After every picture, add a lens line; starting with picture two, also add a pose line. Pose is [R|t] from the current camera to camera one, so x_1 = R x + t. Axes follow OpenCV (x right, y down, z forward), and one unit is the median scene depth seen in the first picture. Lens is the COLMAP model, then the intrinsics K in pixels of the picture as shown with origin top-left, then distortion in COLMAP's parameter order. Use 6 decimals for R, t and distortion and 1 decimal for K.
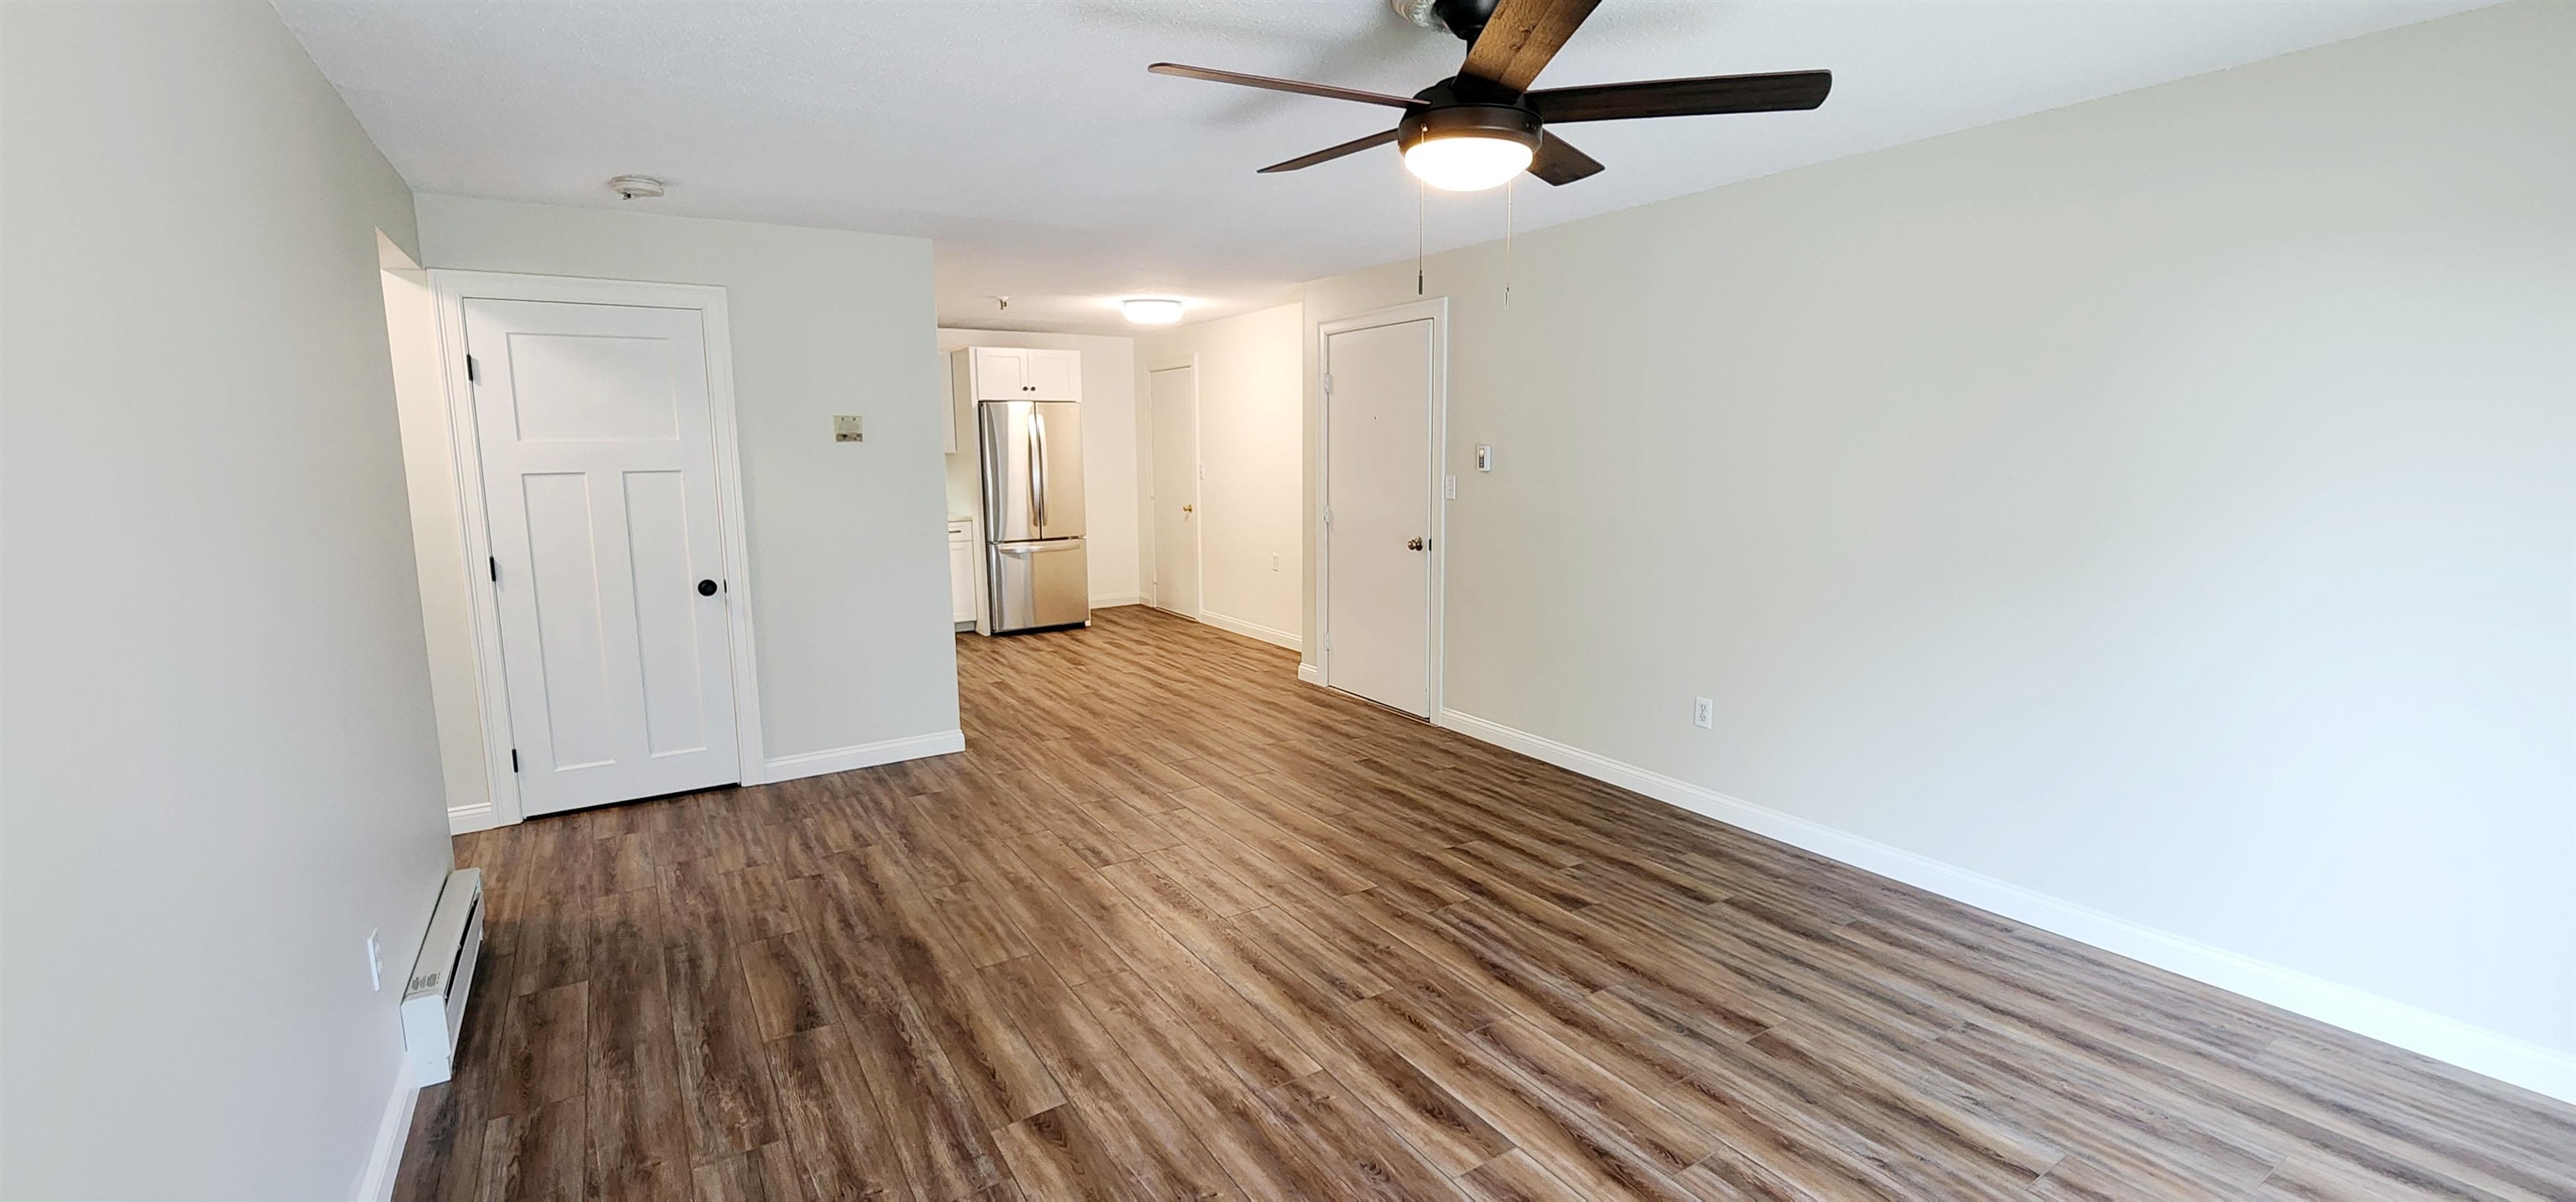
lens RADIAL K [[1059.8, 0, 1288.0], [0, 1059.8, 601.0], [0, 0, 1]] dist [-0.000474, -0.000043]
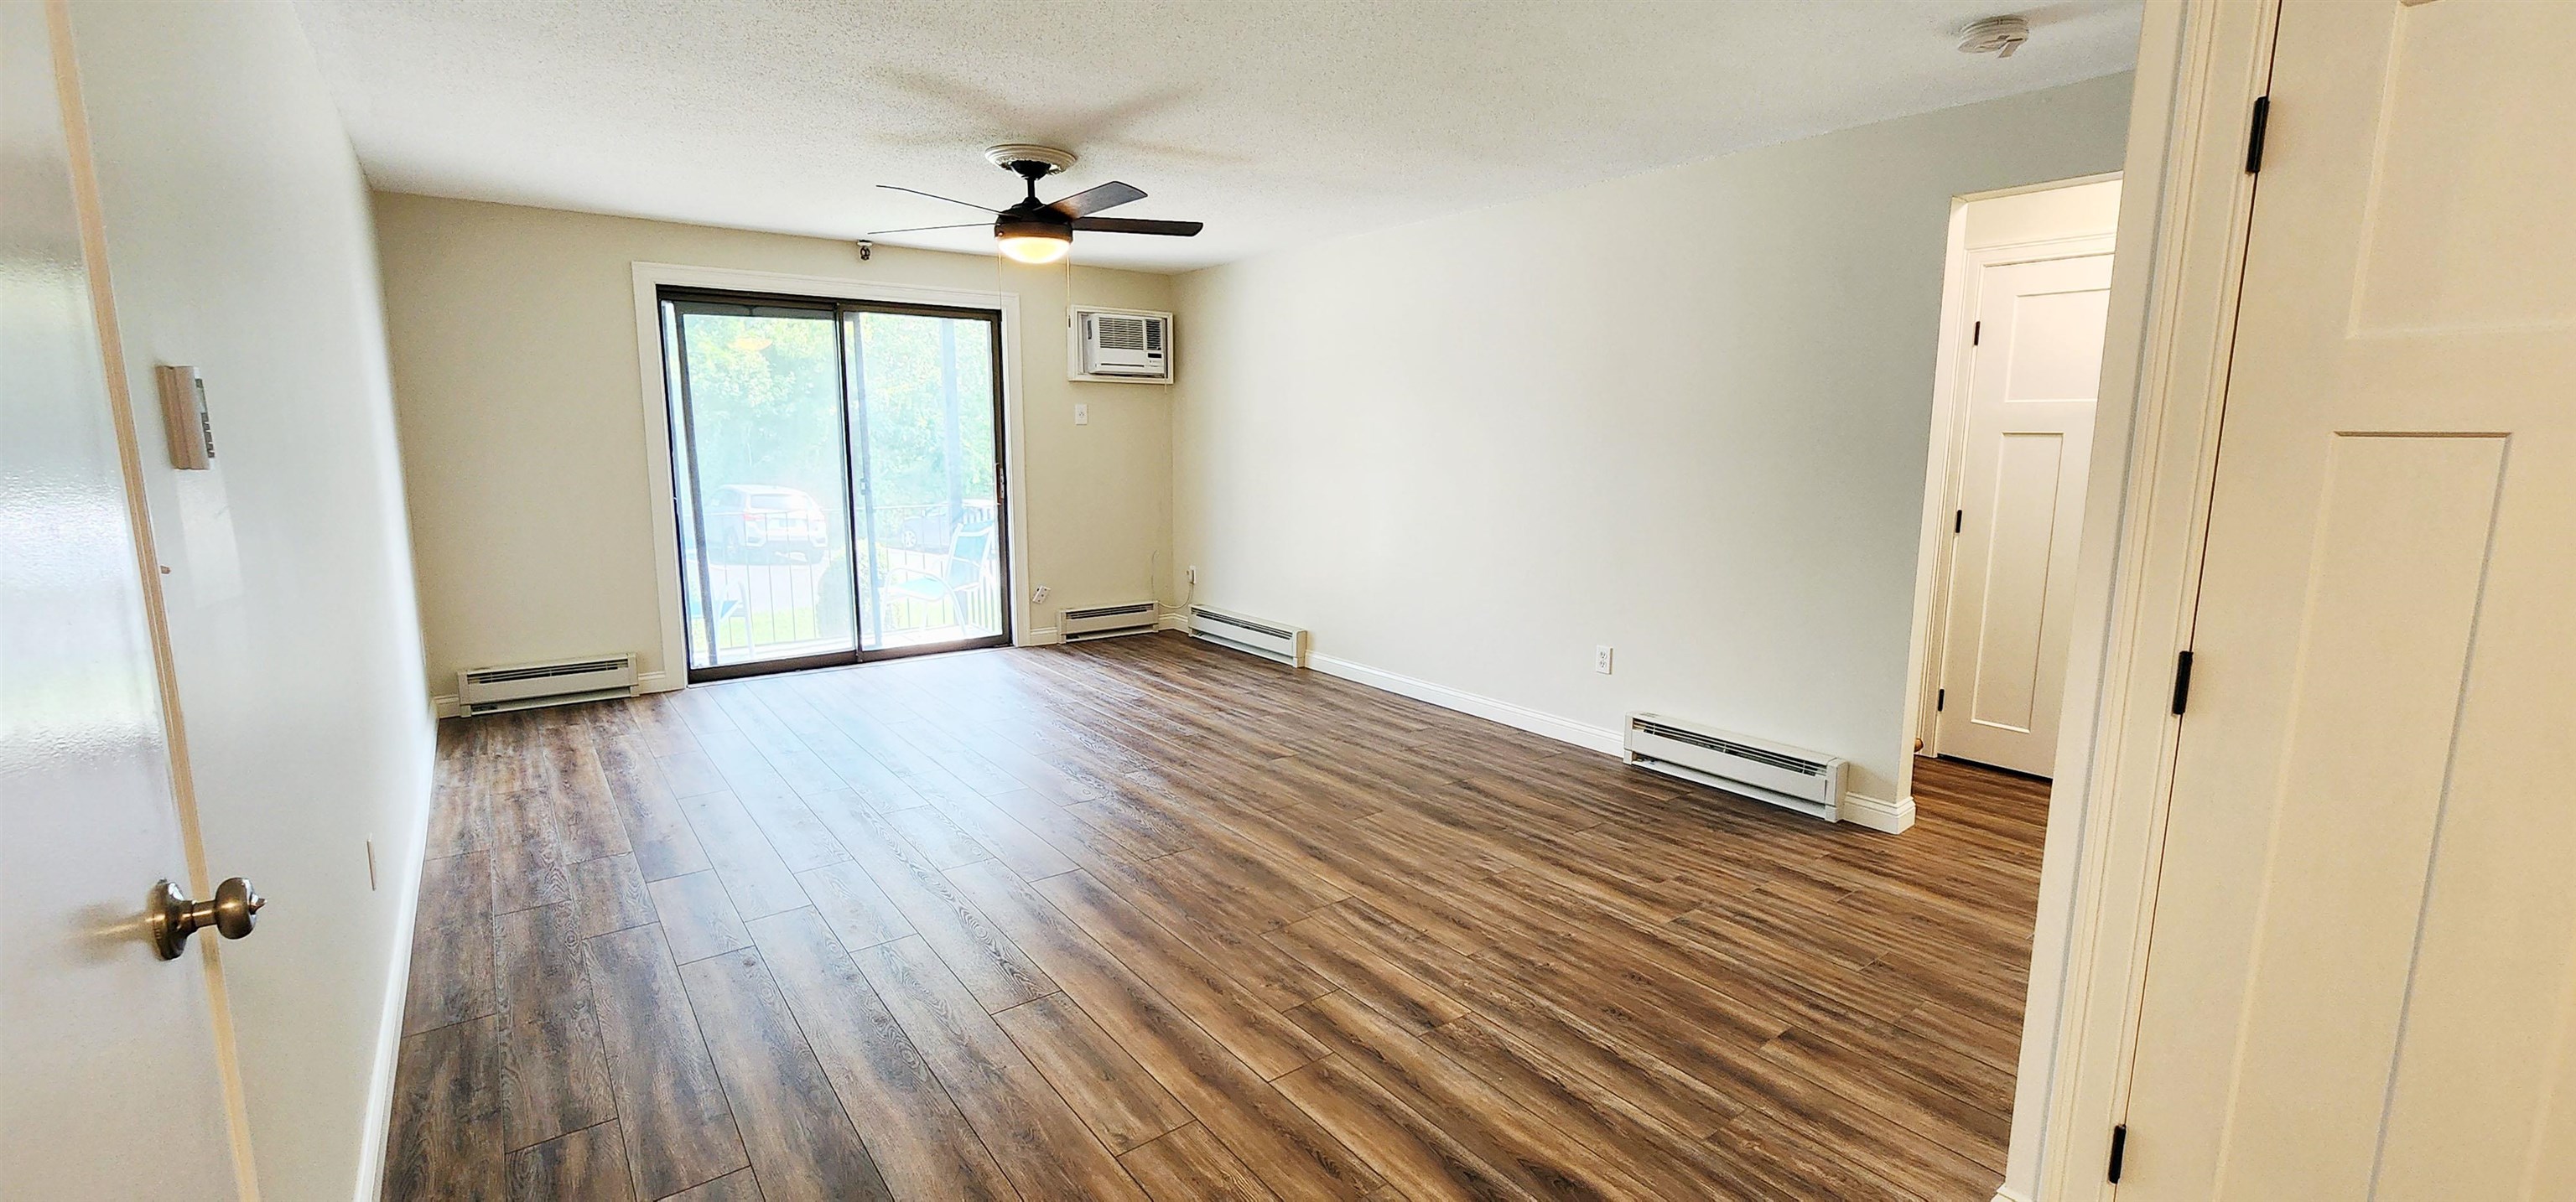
lens RADIAL K [[1065.7, 0, 1283.9], [0, 1065.7, 586.9], [0, 0, 1]] dist [-0.003027, -0.000288]
pose [[-0.996896, 0.018775, -0.076453, -0.067010], [-0.005098, 0.953711, 0.300680, -0.247391], [0.078559, 0.300137, -0.950656, 1.775916]]
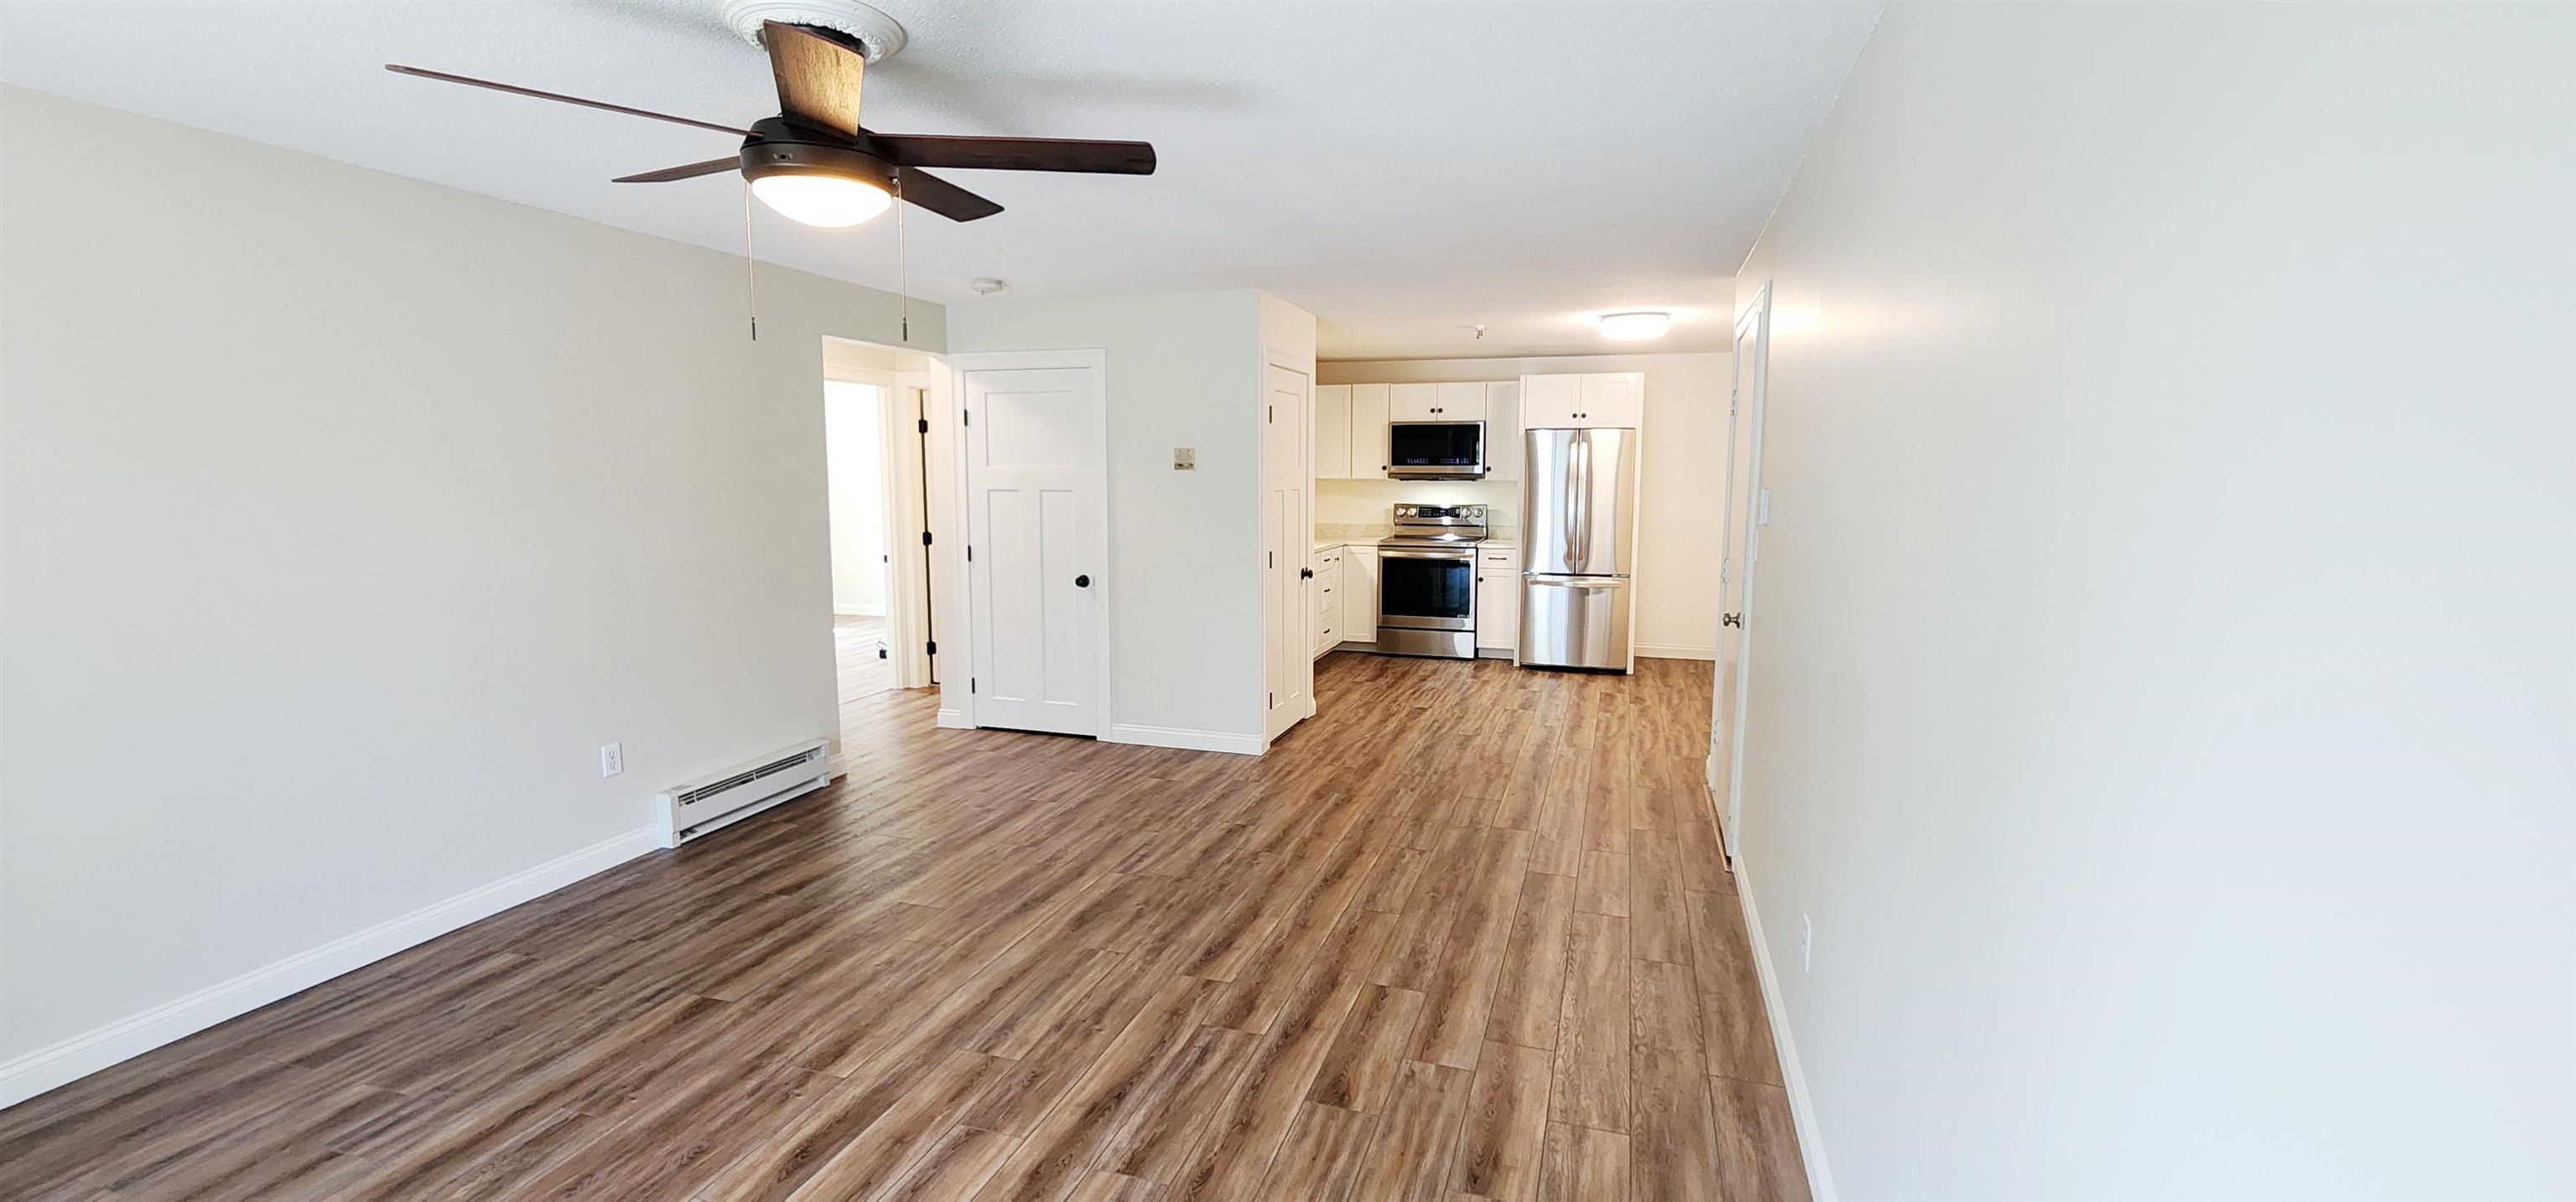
lens RADIAL K [[1065.7, 0, 1283.9], [0, 1065.7, 586.9], [0, 0, 1]] dist [-0.003027, -0.000288]
pose [[0.638302, 0.097900, -0.763535, 0.738210], [-0.126618, 0.991723, 0.021308, -0.078327], [0.759301, 0.083076, 0.645415, 0.428118]]
